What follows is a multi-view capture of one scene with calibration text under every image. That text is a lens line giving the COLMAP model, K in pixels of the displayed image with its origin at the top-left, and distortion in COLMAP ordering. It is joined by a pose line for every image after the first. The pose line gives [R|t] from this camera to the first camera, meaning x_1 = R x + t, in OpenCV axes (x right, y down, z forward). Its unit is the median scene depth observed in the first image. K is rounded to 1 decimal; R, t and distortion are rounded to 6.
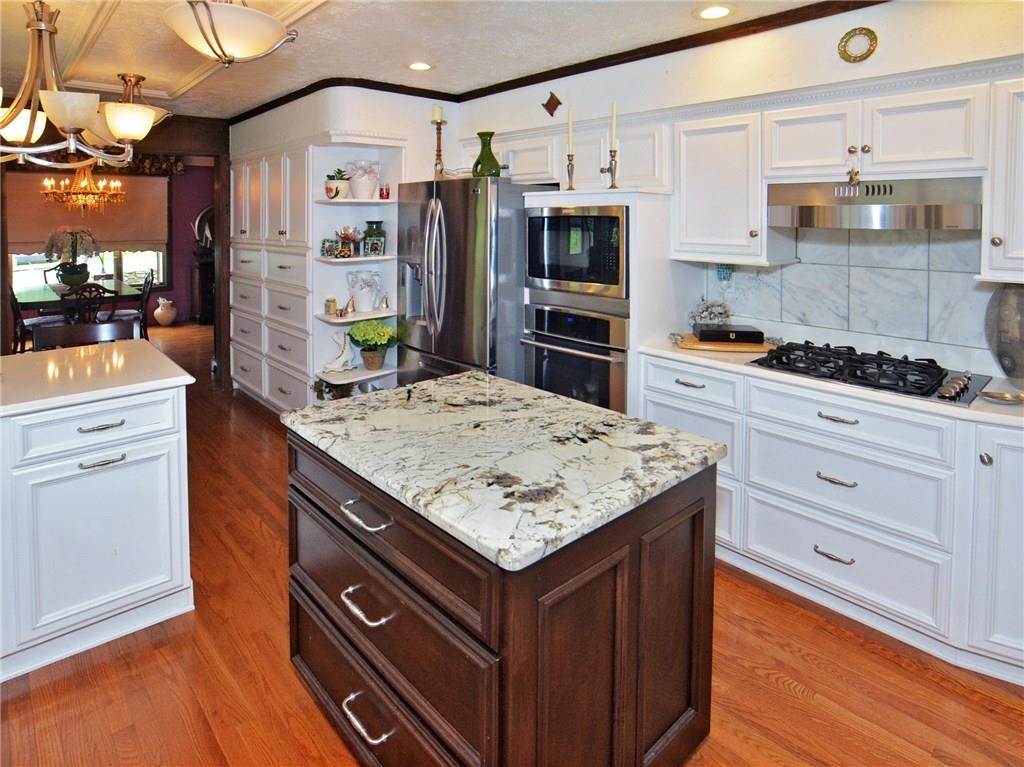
lens RADIAL K [[557.0, 0, 515.4], [0, 557.0, 330.4], [0, 0, 1]] dist [-0.049483, 0.032592]
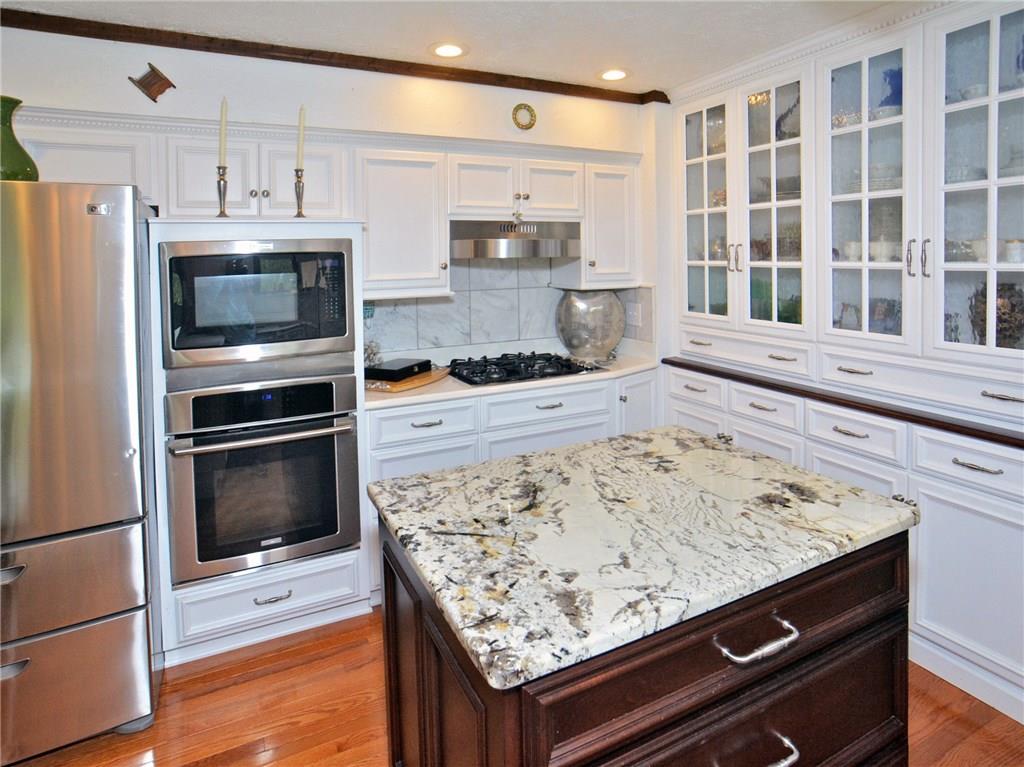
lens RADIAL K [[561.6, 0, 514.0], [0, 561.6, 348.9], [0, 0, 1]] dist [-0.068471, 0.034833]
pose [[0.301061, -0.167312, 0.938813, -0.540468], [0.202343, 0.973278, 0.108567, -0.107739], [-0.931890, 0.157277, 0.326870, 0.531745]]
